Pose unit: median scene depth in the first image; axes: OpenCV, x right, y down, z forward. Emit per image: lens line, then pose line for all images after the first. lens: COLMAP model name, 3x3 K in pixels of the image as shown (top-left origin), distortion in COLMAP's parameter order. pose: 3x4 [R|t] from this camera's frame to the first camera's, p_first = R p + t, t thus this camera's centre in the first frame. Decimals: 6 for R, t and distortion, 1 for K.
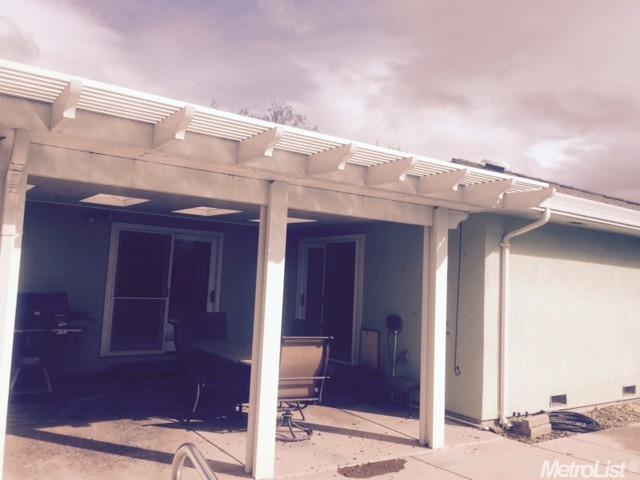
lens RADIAL K [[548.9, 0, 311.8], [0, 548.9, 240.0], [0, 0, 1]] dist [0.013096, 0.001273]
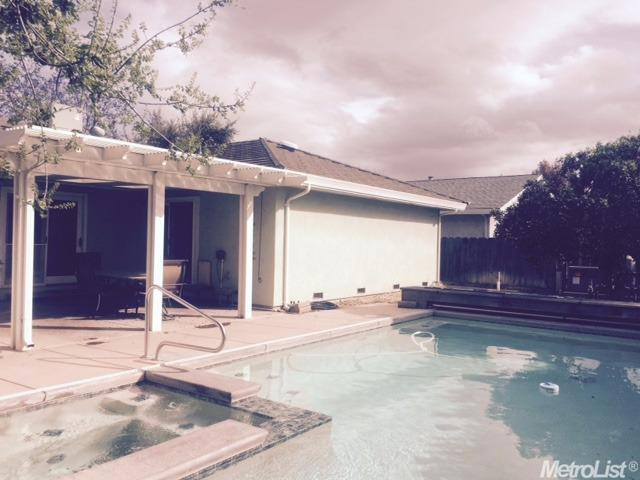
lens RADIAL K [[548.9, 0, 311.8], [0, 548.9, 240.0], [0, 0, 1]] dist [0.013096, 0.001273]
pose [[0.945420, -0.023627, 0.324996, -0.131997], [-0.005456, 0.996080, 0.088286, -0.034220], [-0.325808, -0.085240, 0.941586, -0.643015]]
